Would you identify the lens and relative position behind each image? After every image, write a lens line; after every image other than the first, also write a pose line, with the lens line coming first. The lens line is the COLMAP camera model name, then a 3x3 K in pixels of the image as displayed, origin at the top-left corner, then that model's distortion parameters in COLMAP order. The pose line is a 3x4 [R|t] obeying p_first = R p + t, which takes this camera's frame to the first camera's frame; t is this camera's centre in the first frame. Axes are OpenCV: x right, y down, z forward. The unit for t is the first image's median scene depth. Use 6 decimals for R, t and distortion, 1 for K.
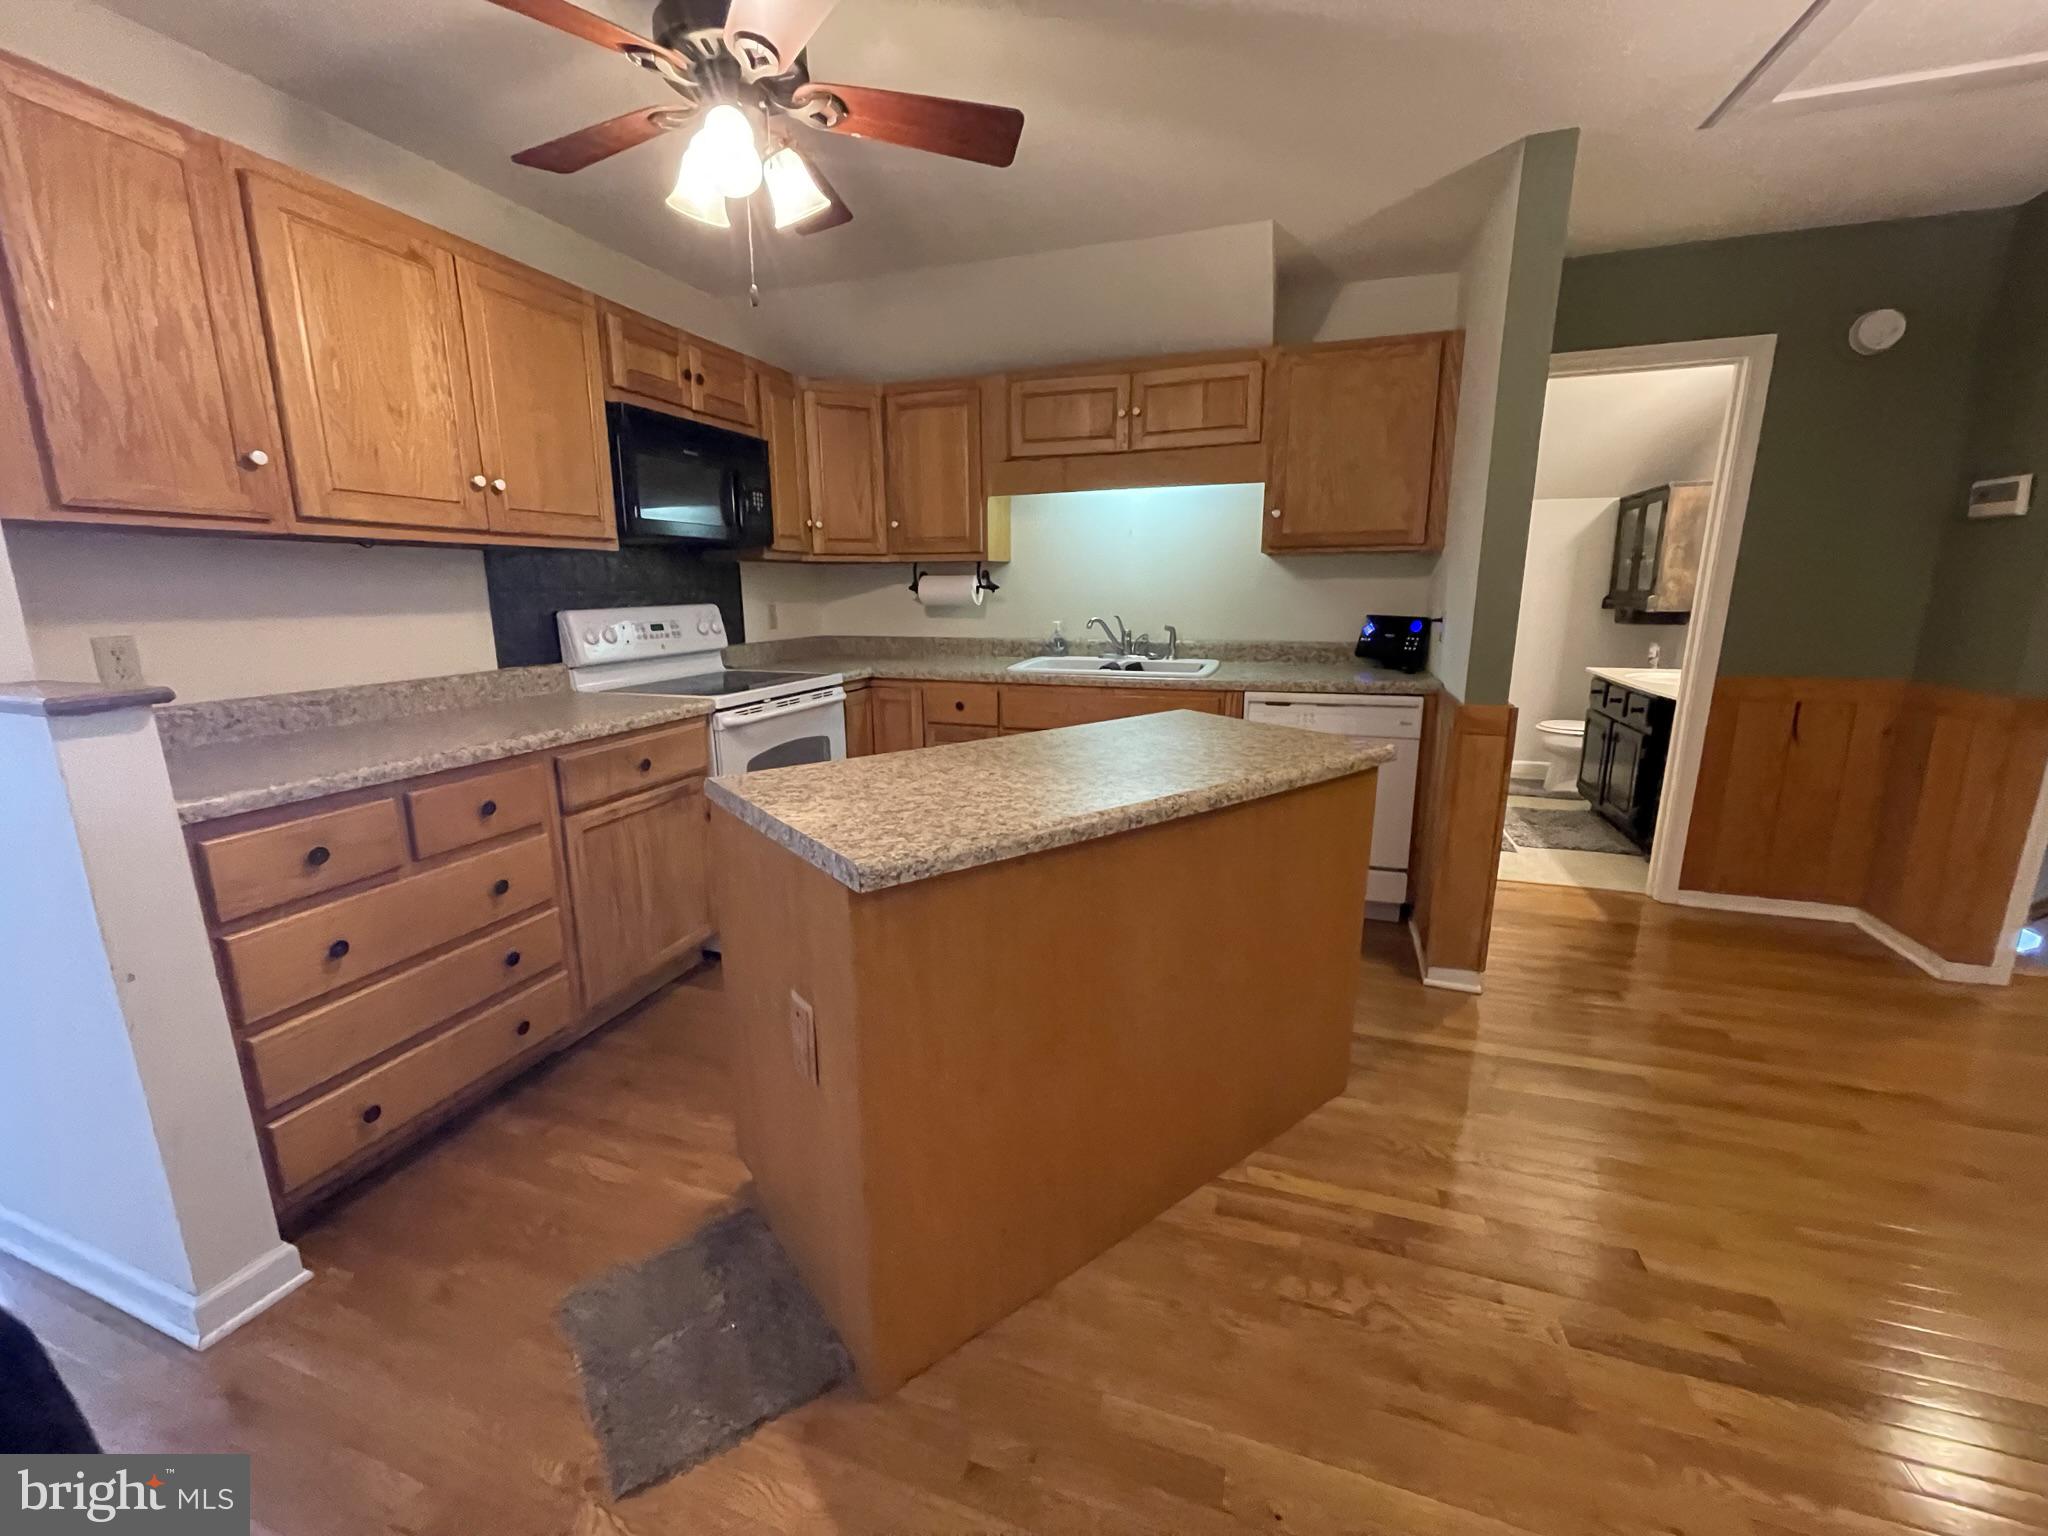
lens RADIAL K [[830.2, 0, 1021.2], [0, 830.2, 760.3], [0, 0, 1]] dist [0.002216, 0.000642]
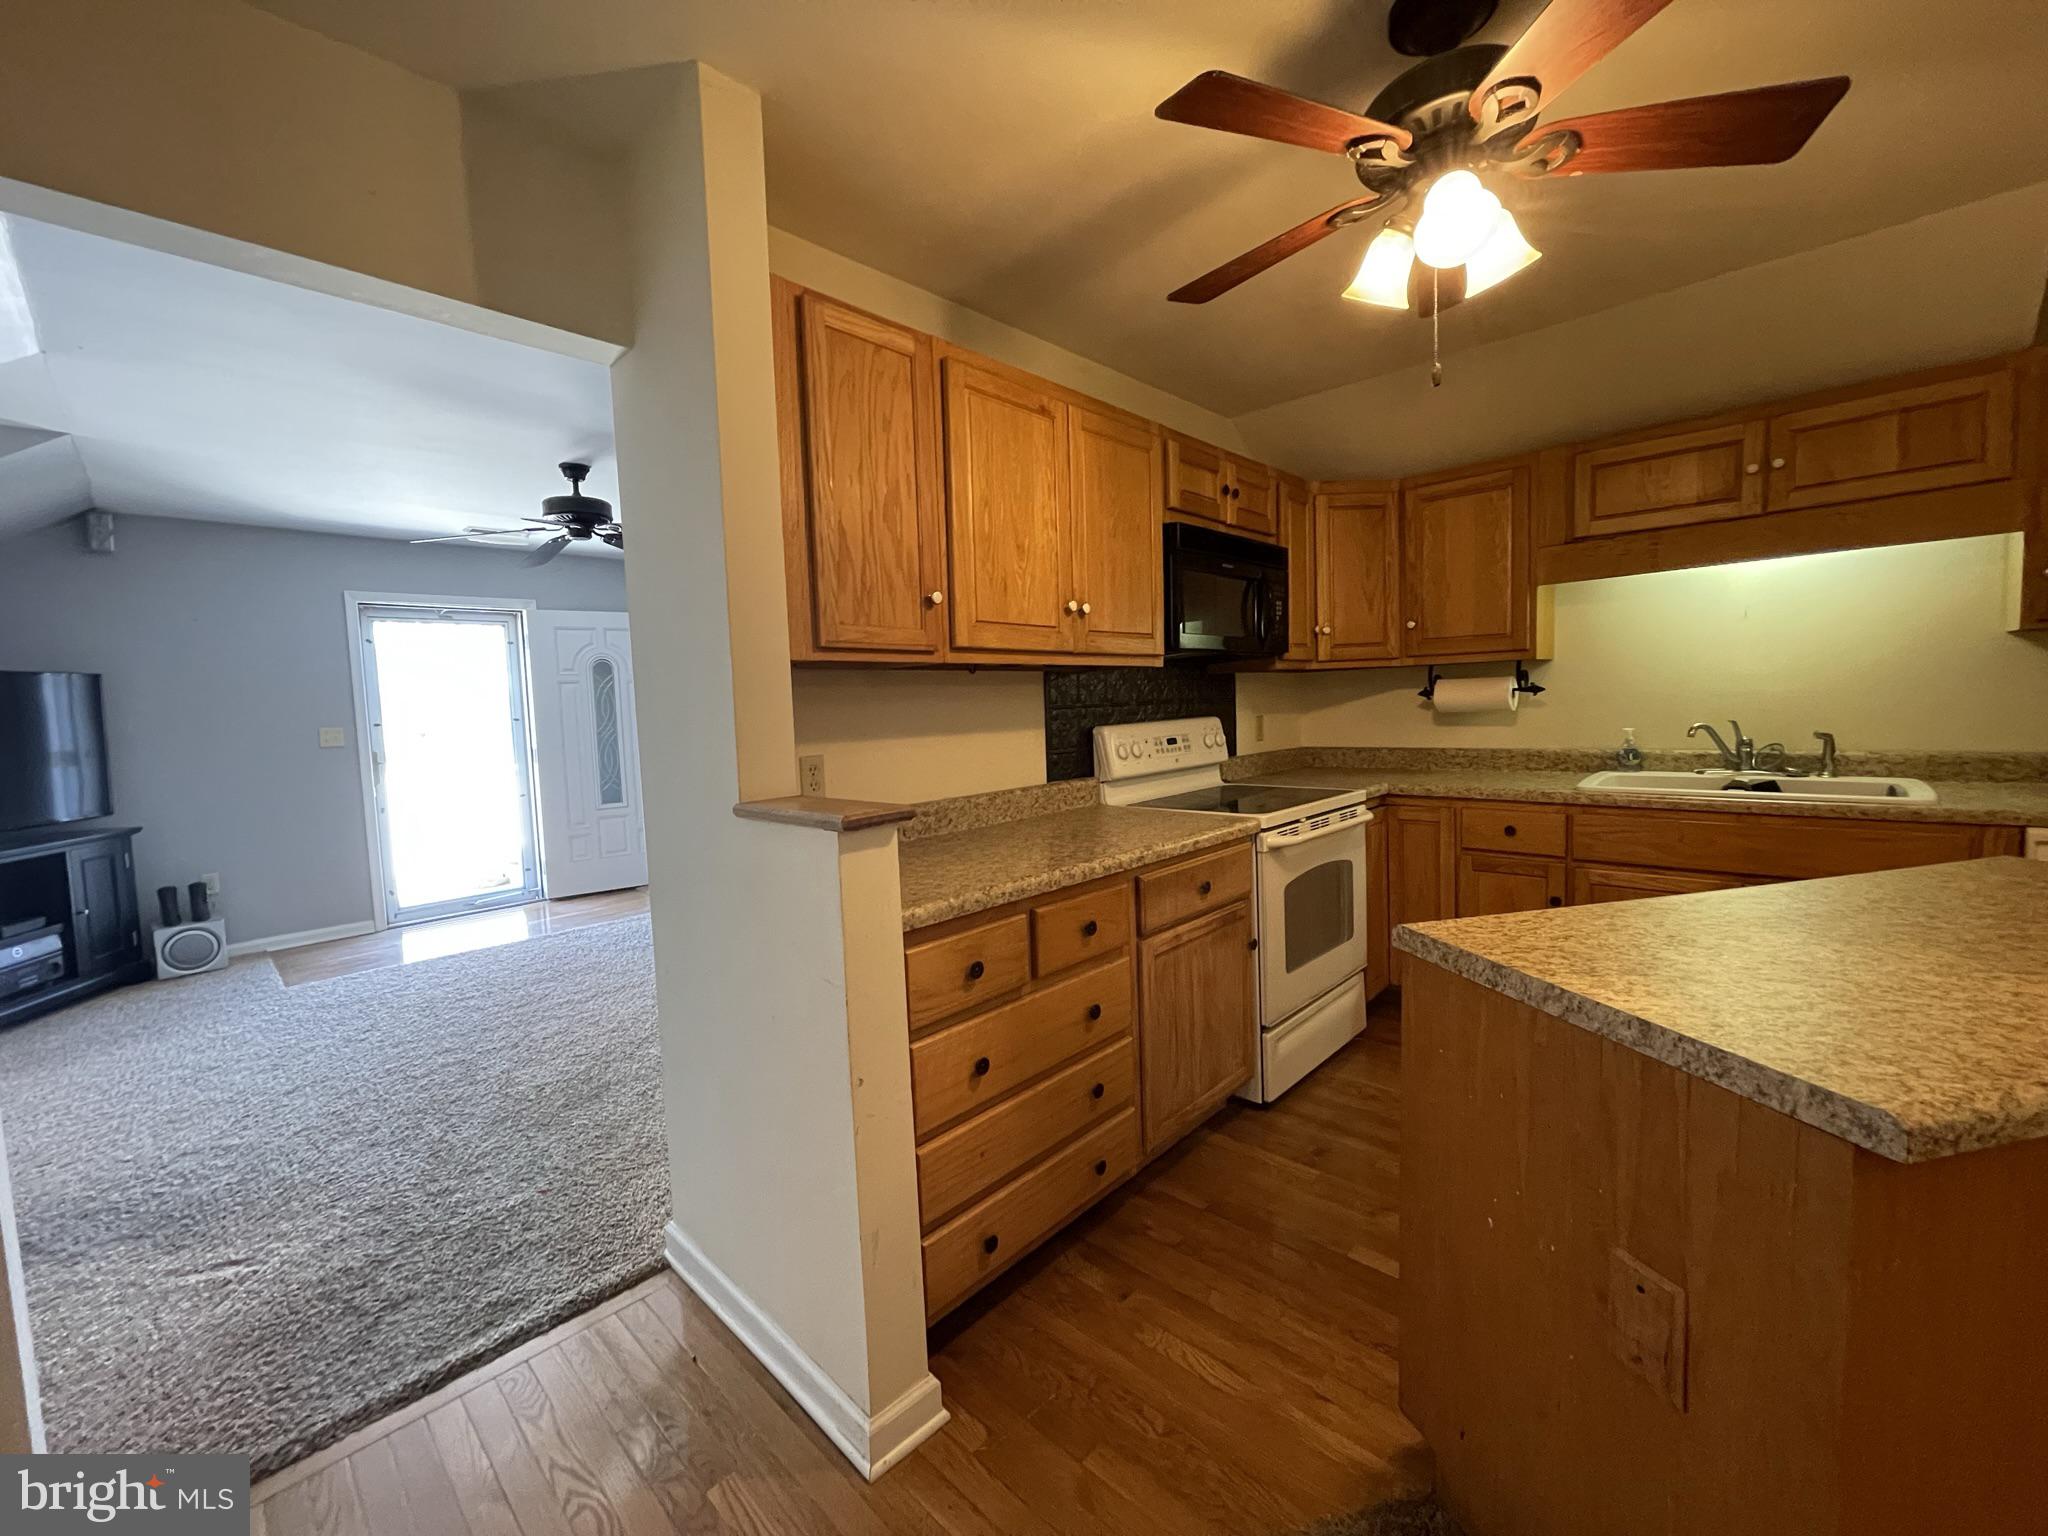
lens RADIAL K [[830.2, 0, 1022.8], [0, 830.2, 761.5], [0, 0, 1]] dist [0.002216, 0.000642]
pose [[0.912034, 0.002234, -0.410109, -0.292262], [-0.054041, 0.991920, -0.114780, -0.019051], [0.406538, 0.126846, 0.904785, 0.056312]]
